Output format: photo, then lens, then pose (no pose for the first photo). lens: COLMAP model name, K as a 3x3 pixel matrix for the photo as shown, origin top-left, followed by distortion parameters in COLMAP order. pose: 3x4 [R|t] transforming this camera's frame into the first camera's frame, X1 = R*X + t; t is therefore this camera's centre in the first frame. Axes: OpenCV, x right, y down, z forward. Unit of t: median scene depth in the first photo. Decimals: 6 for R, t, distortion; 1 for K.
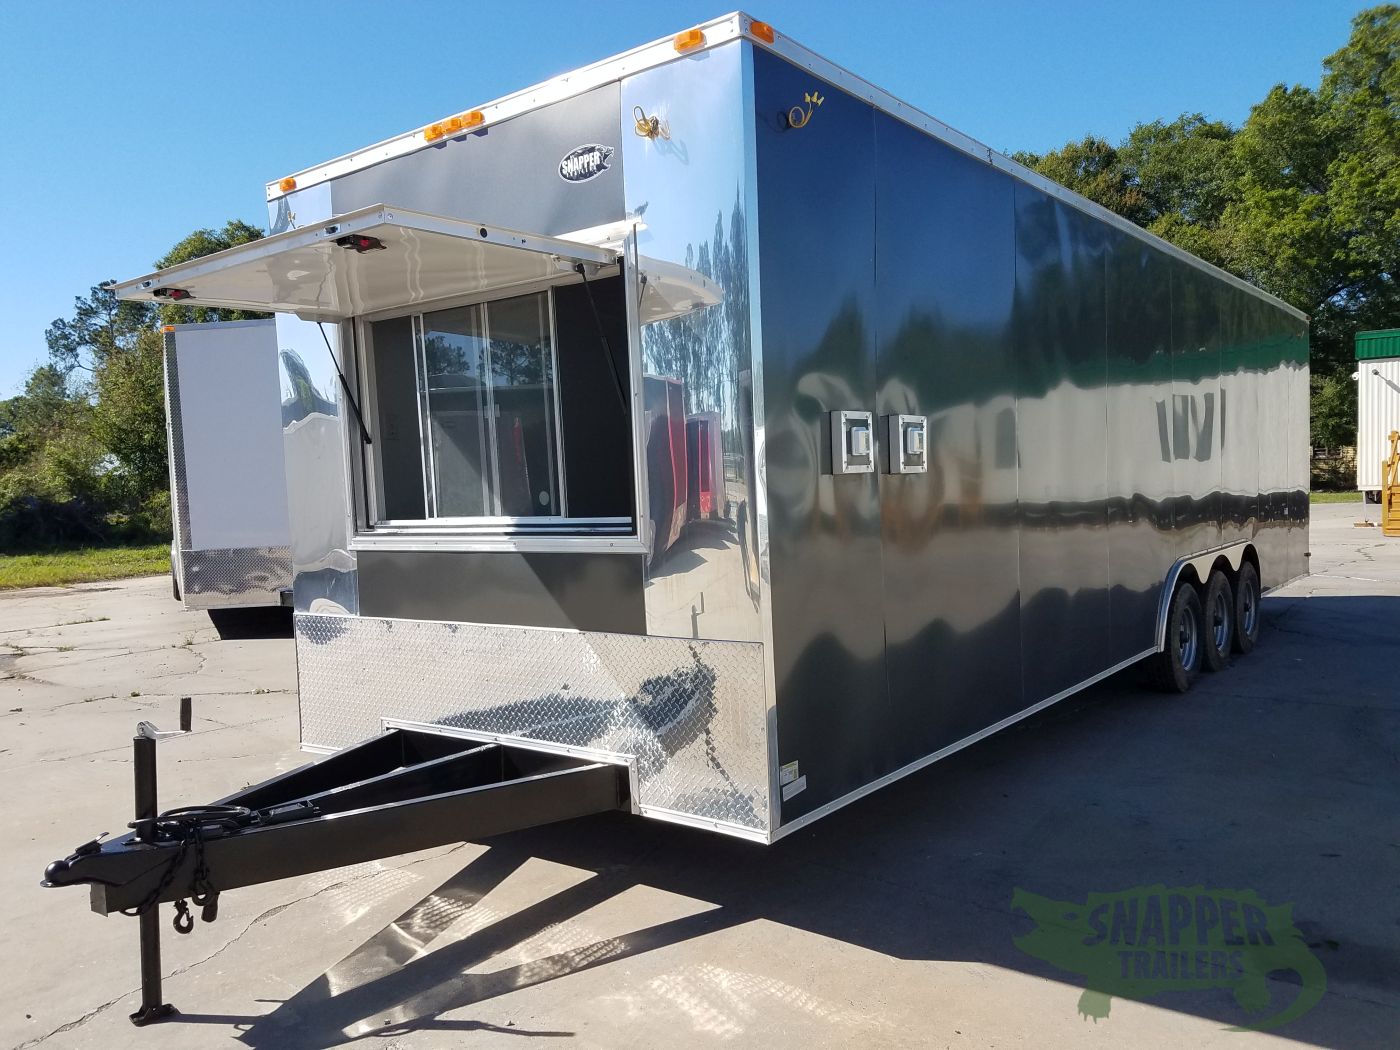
lens RADIAL K [[1184.4, 0, 773.1], [0, 1184.4, 554.8], [0, 0, 1]] dist [0.189138, -0.397316]
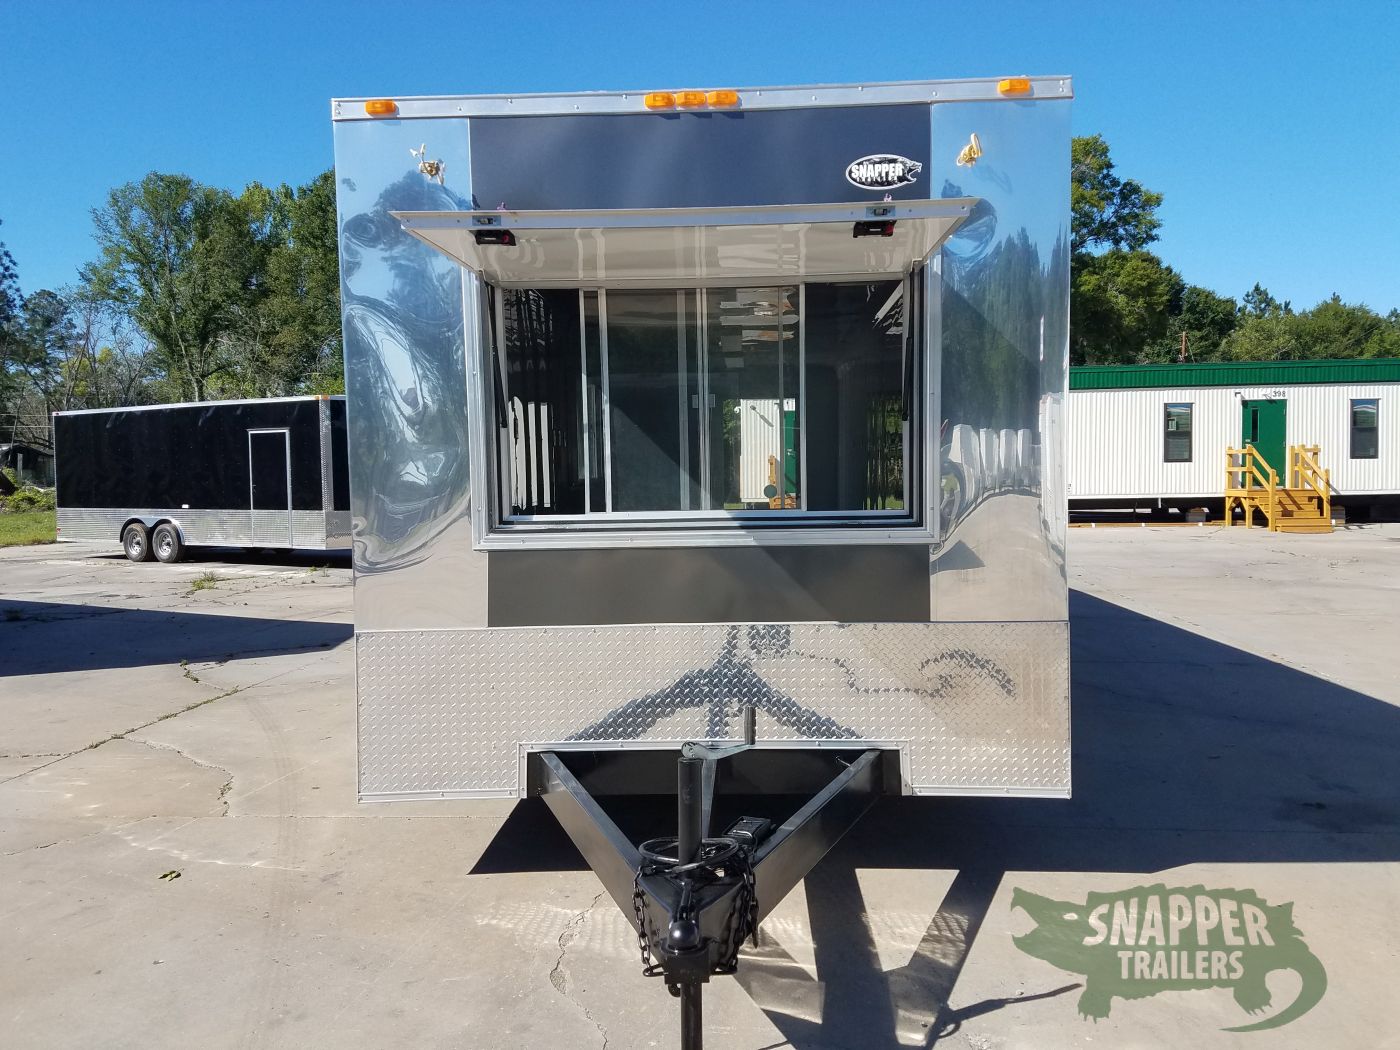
lens RADIAL K [[1181.3, 0, 700.0], [0, 1181.3, 525.0], [0, 0, 1]] dist [0.082625, 0.000742]
pose [[0.786047, 0.000390, 0.618167, -0.911225], [0.022700, 0.999307, -0.029497, 0.008327], [-0.617750, 0.037218, 0.785493, 0.293289]]
